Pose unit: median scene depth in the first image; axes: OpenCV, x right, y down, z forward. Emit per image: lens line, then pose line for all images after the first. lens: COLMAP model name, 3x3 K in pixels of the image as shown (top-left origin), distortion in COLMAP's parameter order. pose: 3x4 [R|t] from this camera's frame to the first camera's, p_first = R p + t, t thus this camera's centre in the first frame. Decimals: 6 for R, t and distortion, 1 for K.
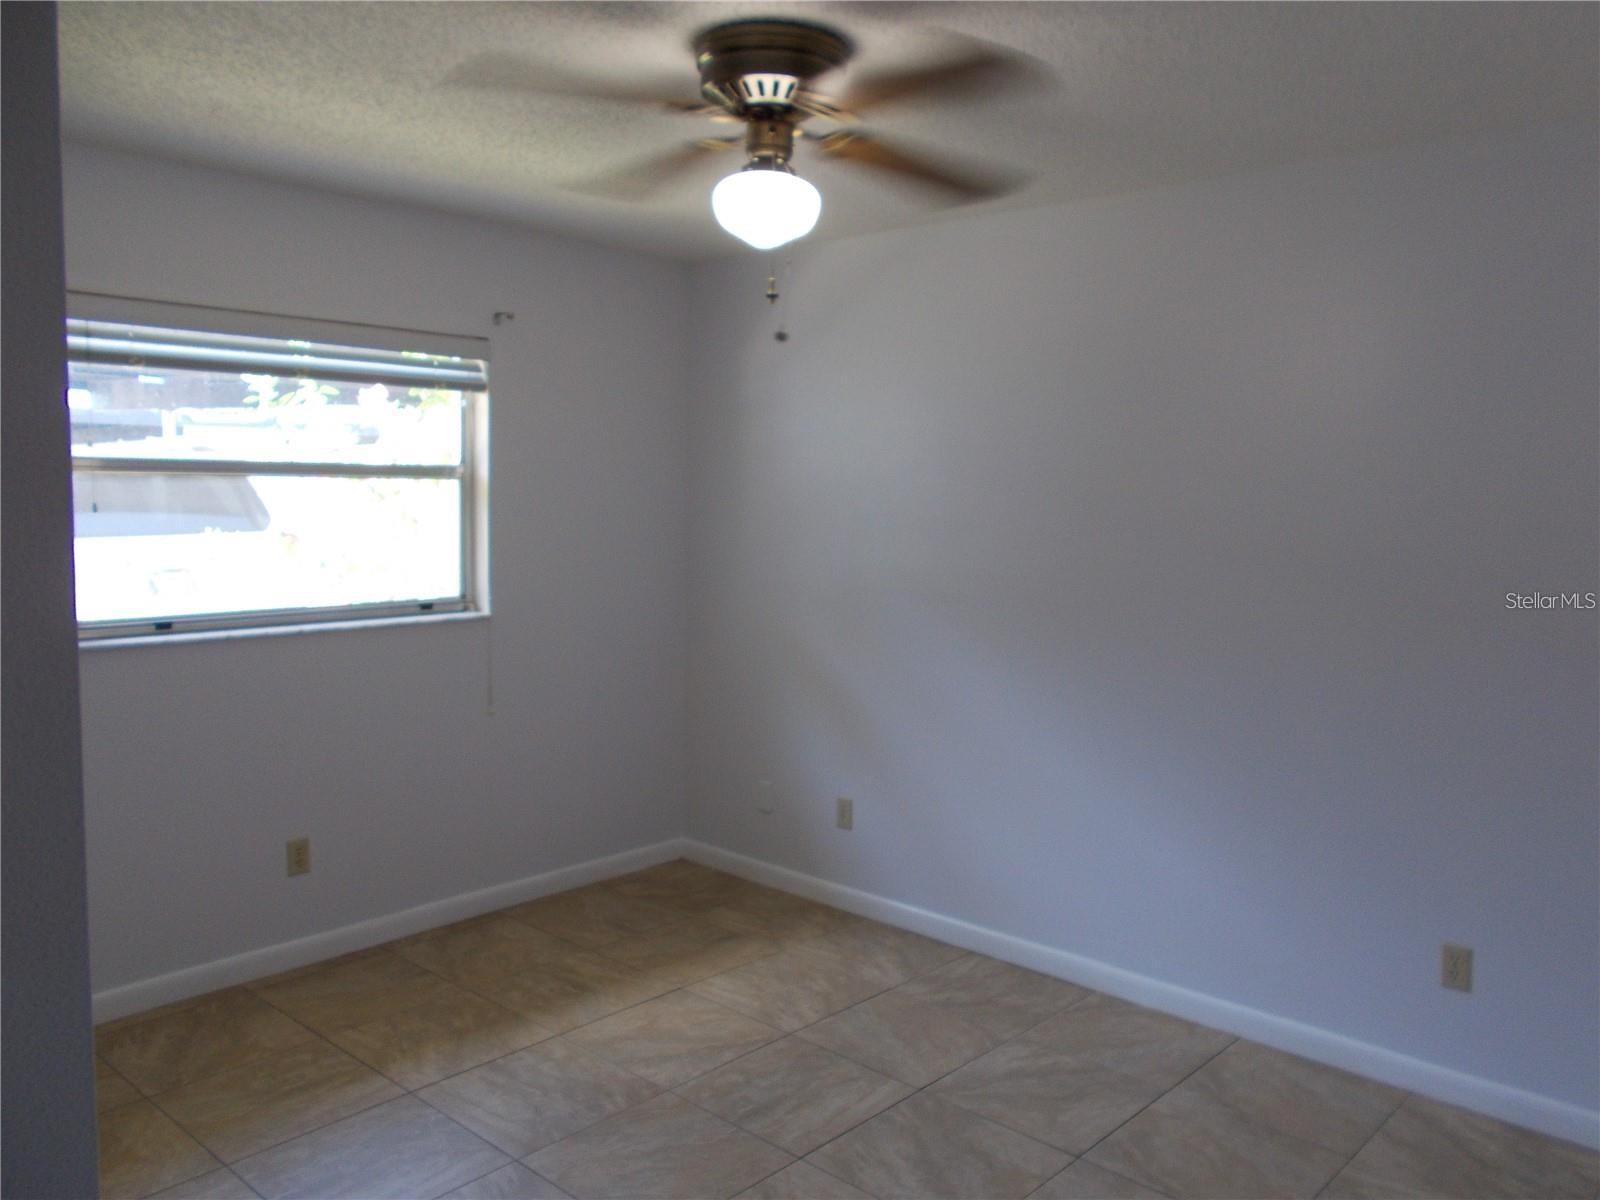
lens RADIAL K [[1260.5, 0, 800.0], [0, 1260.5, 600.0], [0, 0, 1]] dist [0.002059, 0.000607]
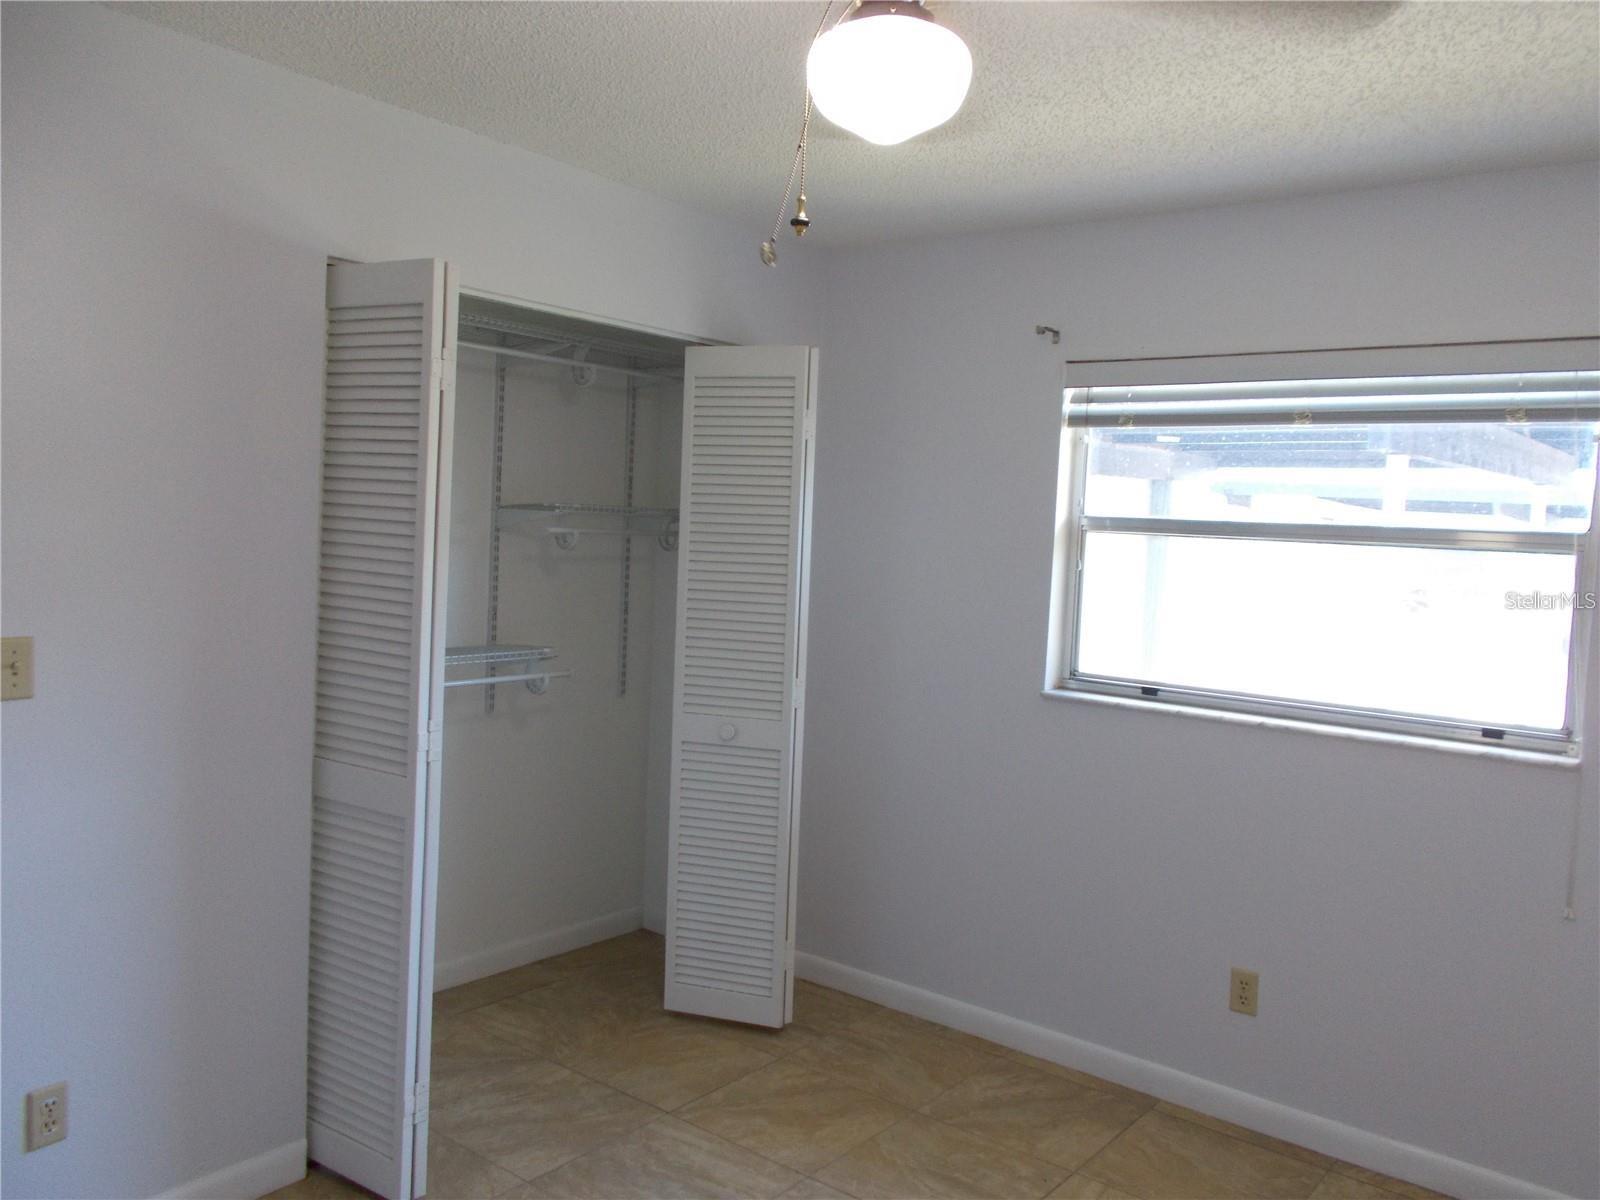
lens RADIAL K [[1260.5, 0, 800.0], [0, 1260.5, 600.0], [0, 0, 1]] dist [0.002059, 0.000607]
pose [[0.058650, 0.060481, -0.996445, 0.410543], [-0.127155, 0.990485, 0.052635, -0.062360], [0.990147, 0.123616, 0.065783, 0.624043]]
